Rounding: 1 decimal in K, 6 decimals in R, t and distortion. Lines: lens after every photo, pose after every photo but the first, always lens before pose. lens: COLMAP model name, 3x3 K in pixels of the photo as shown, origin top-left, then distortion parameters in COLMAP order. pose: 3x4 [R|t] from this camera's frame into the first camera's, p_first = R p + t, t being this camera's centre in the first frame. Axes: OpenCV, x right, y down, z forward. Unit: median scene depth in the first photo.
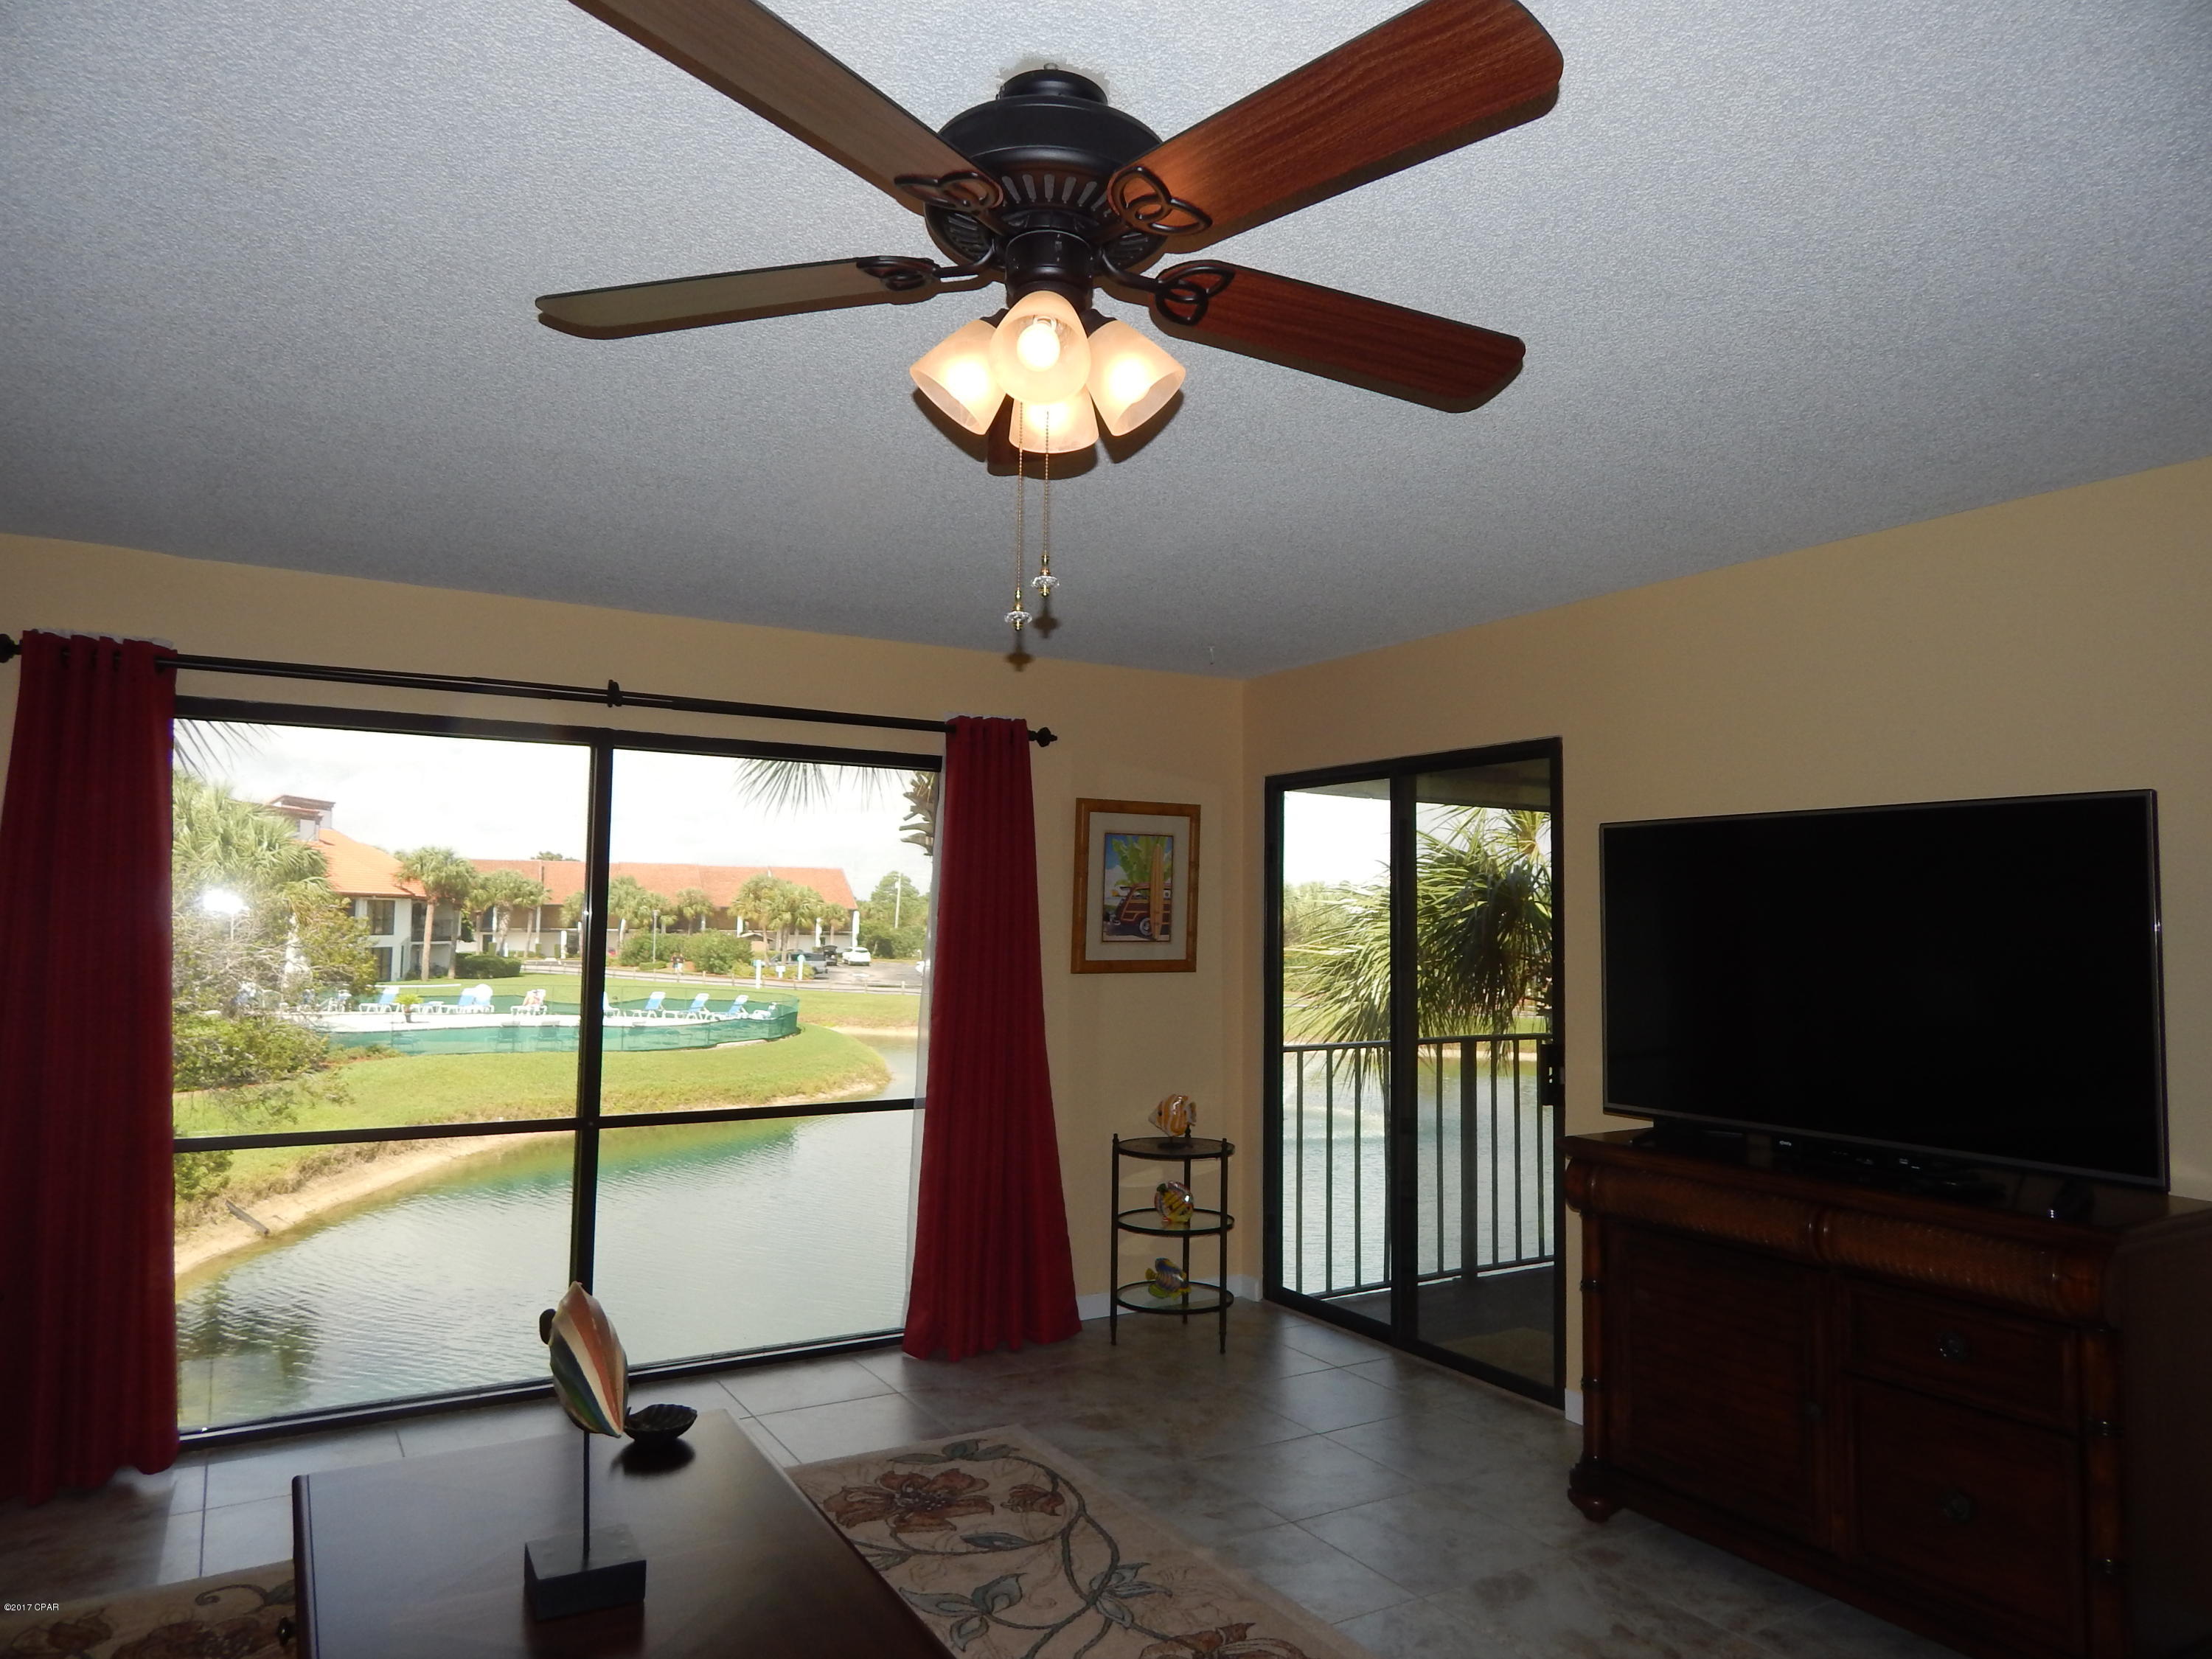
lens RADIAL K [[1446.1, 0, 1100.0], [0, 1446.1, 819.9], [0, 0, 1]] dist [0.007395, 0.000458]
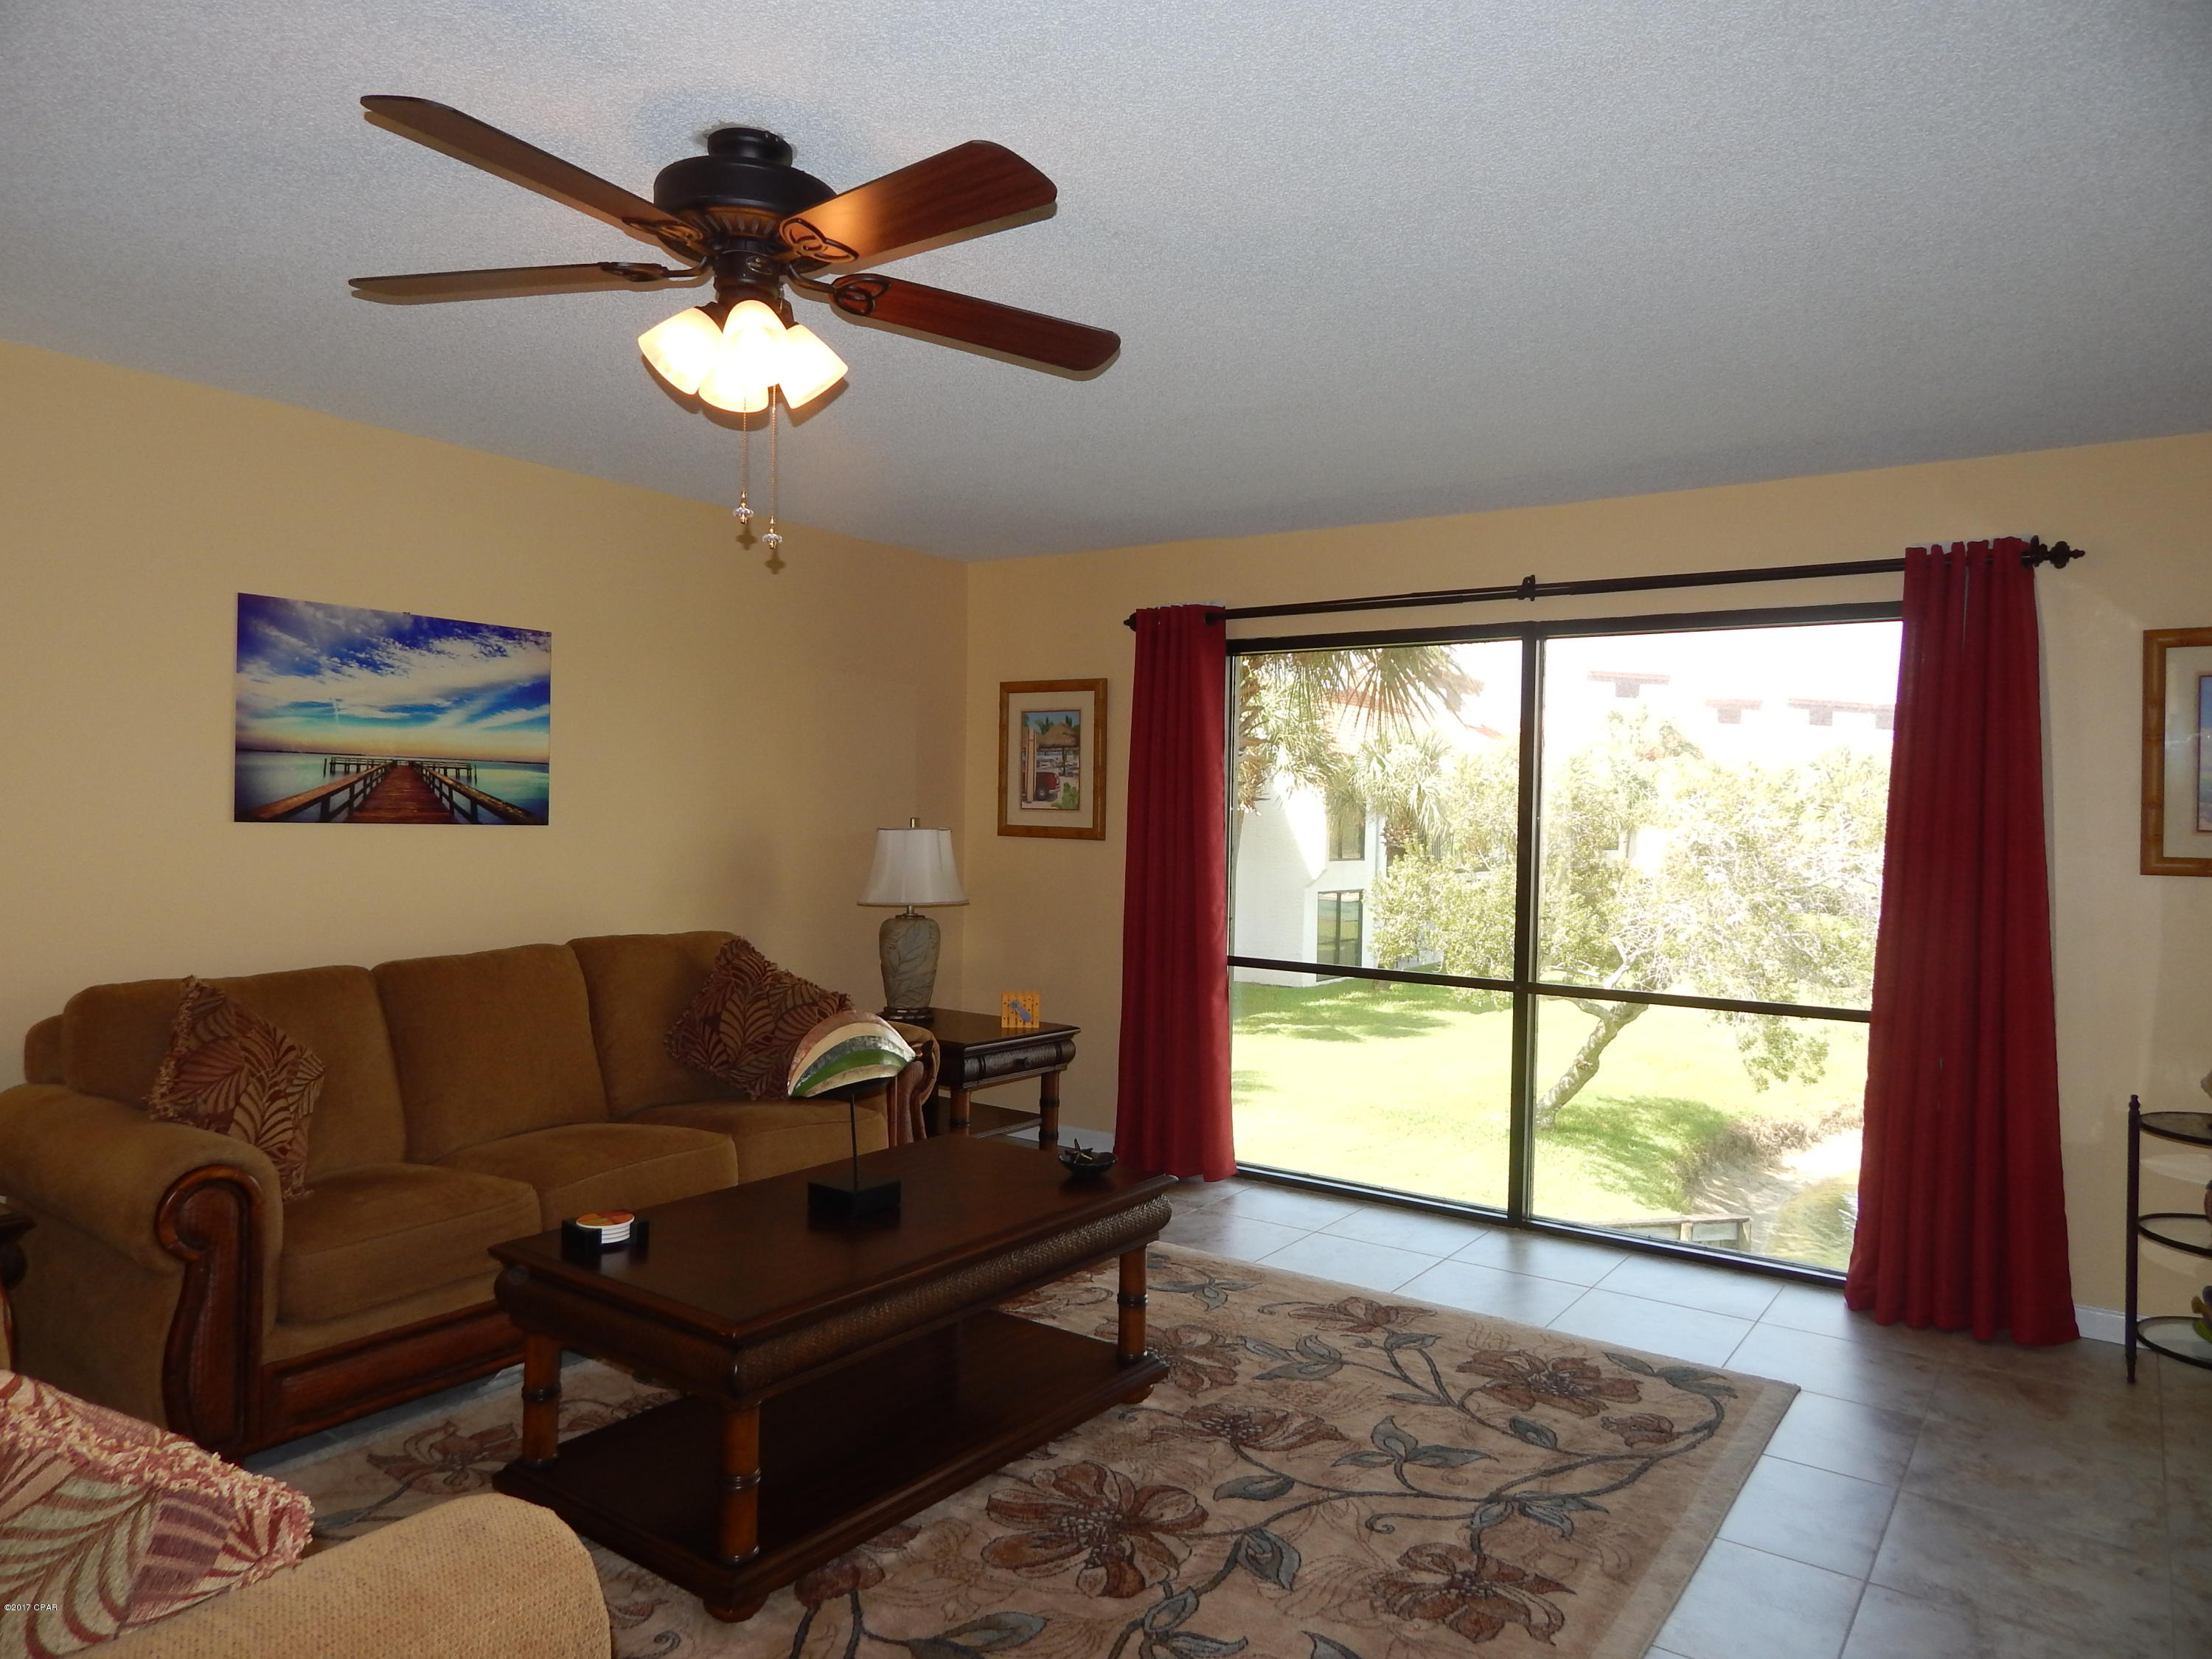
lens RADIAL K [[1446.1, 0, 1100.0], [0, 1446.1, 819.9], [0, 0, 1]] dist [0.007395, 0.000458]
pose [[0.406676, 0.003663, -0.913565, 0.423139], [0.051764, 0.998293, 0.027046, 0.031528], [0.912105, -0.058288, 0.405792, 0.228721]]
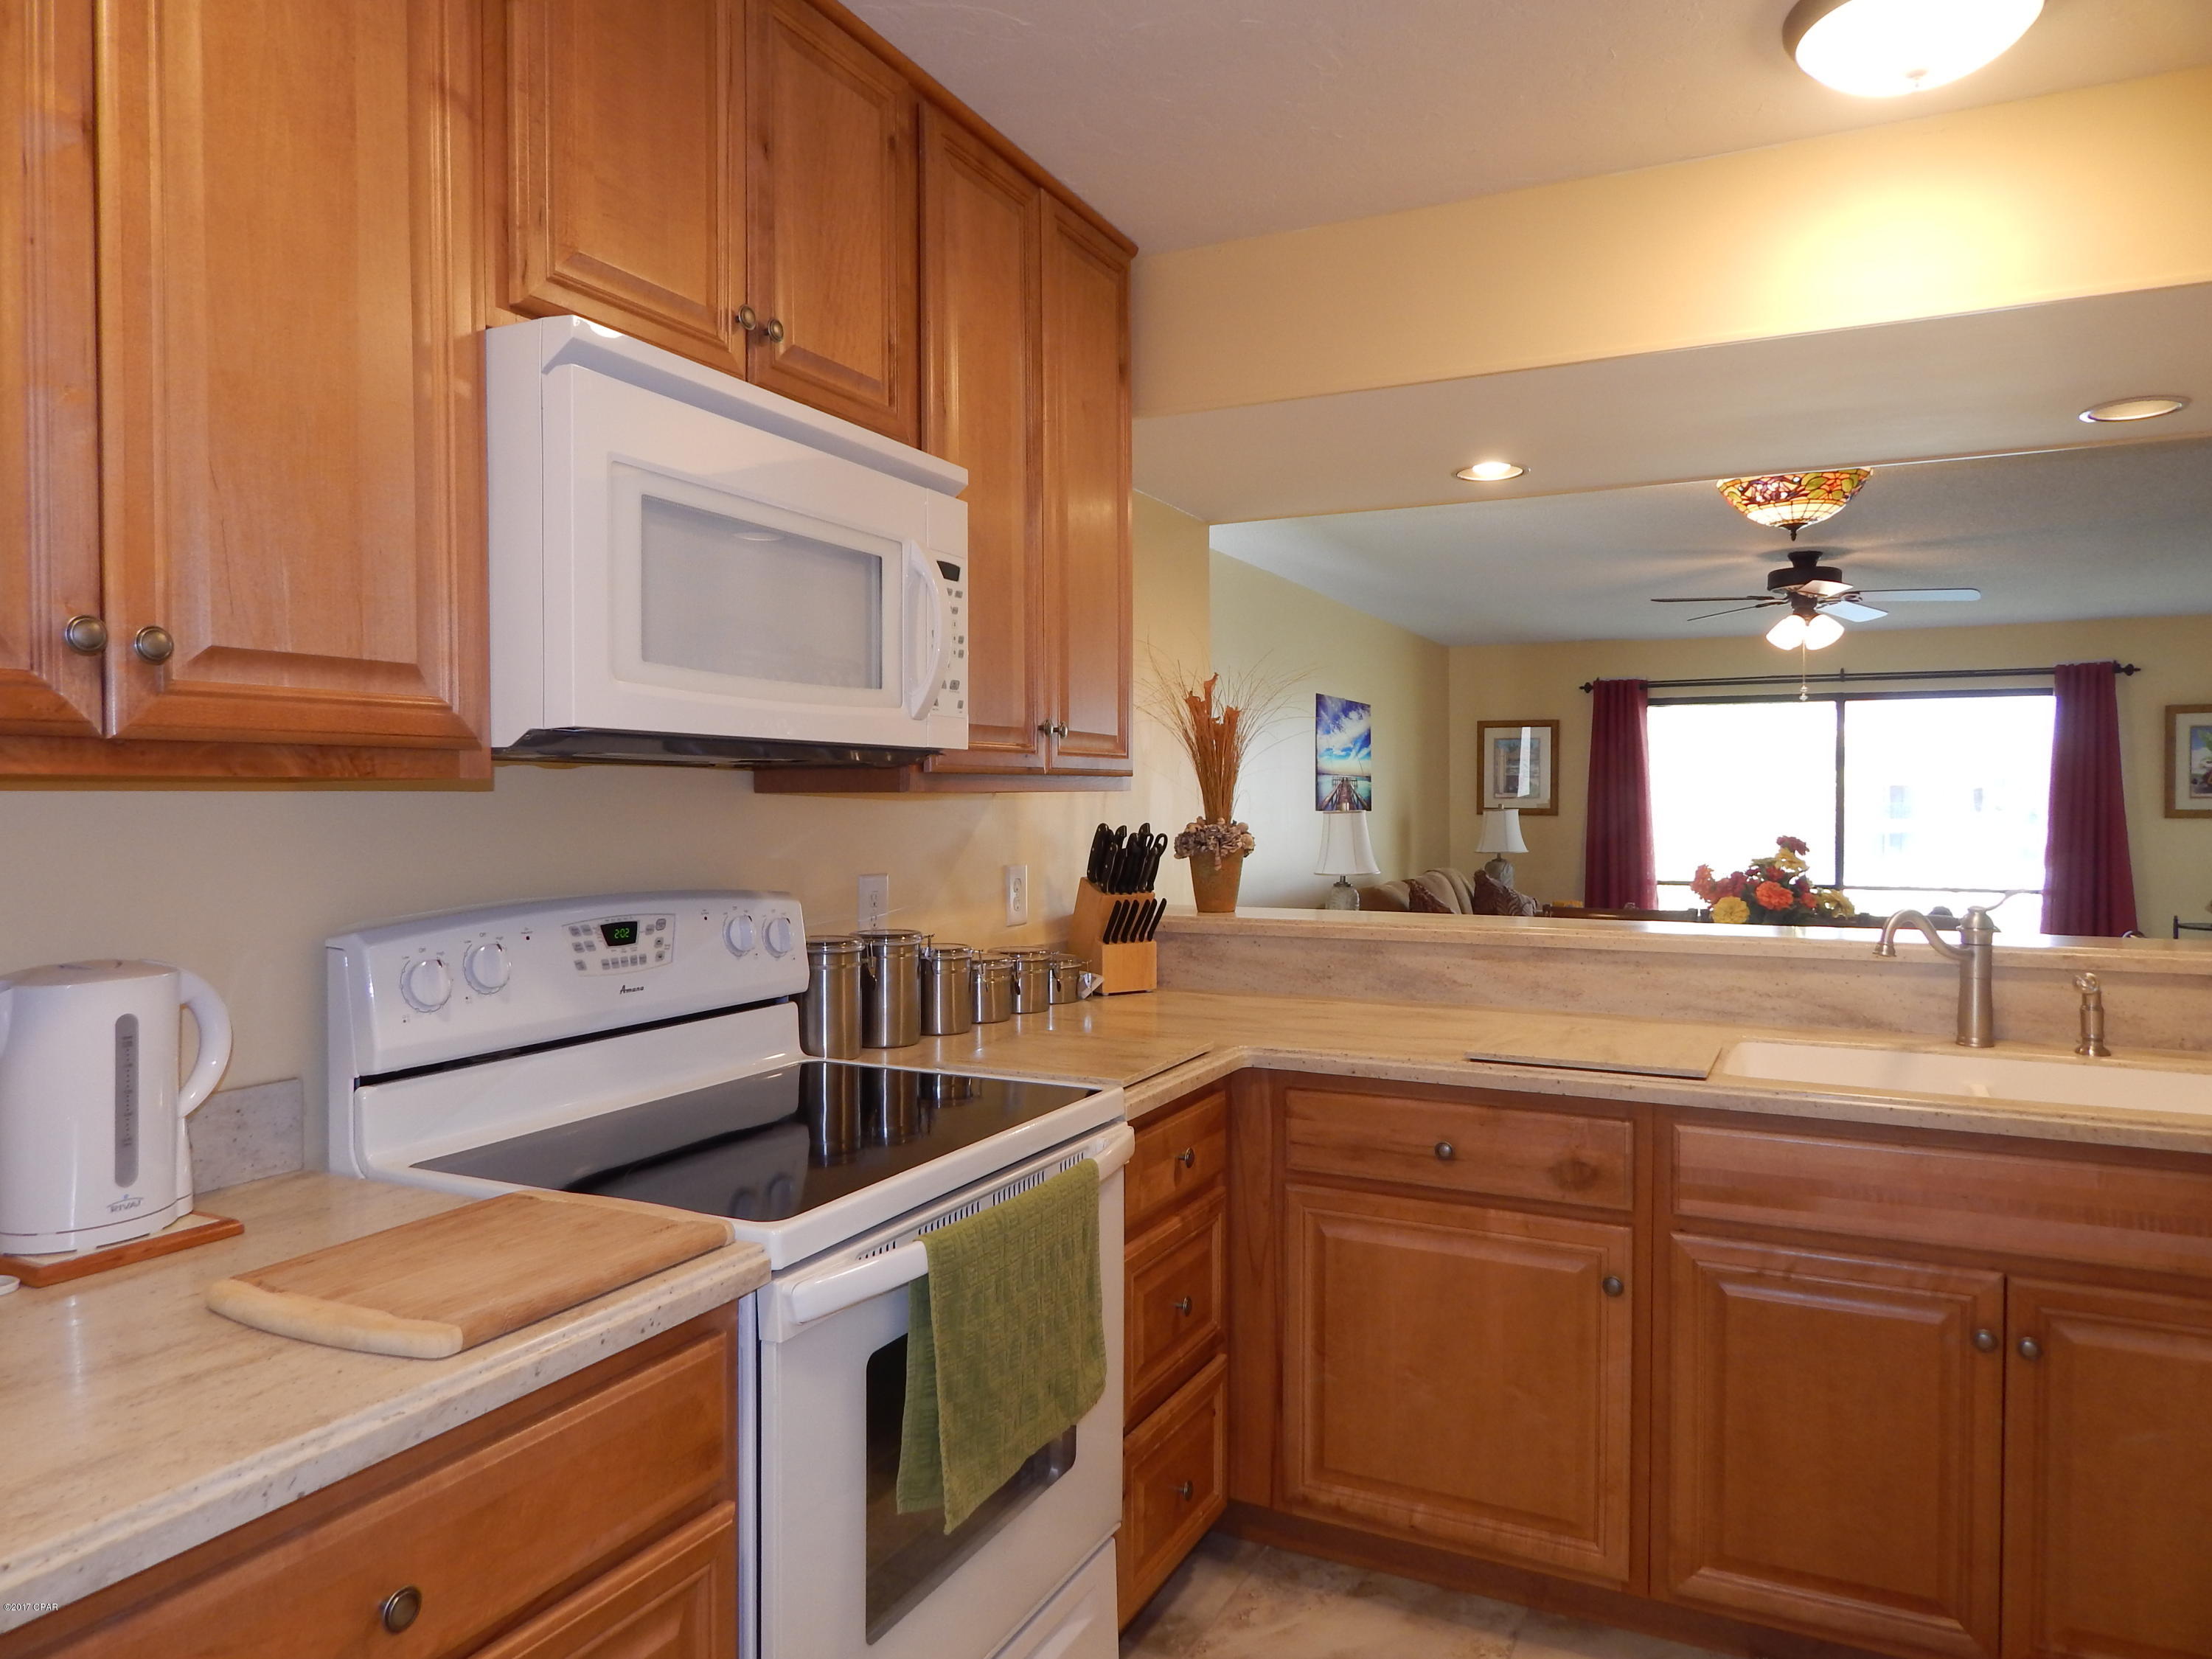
lens RADIAL K [[1446.2, 0, 1083.6], [0, 1446.2, 818.4], [0, 0, 1]] dist [-0.026053, 0.003891]
pose [[0.536386, -0.001295, -0.843972, 0.643917], [0.066946, 0.996913, 0.041018, -0.034715], [0.841314, -0.078502, 0.534817, -0.798384]]
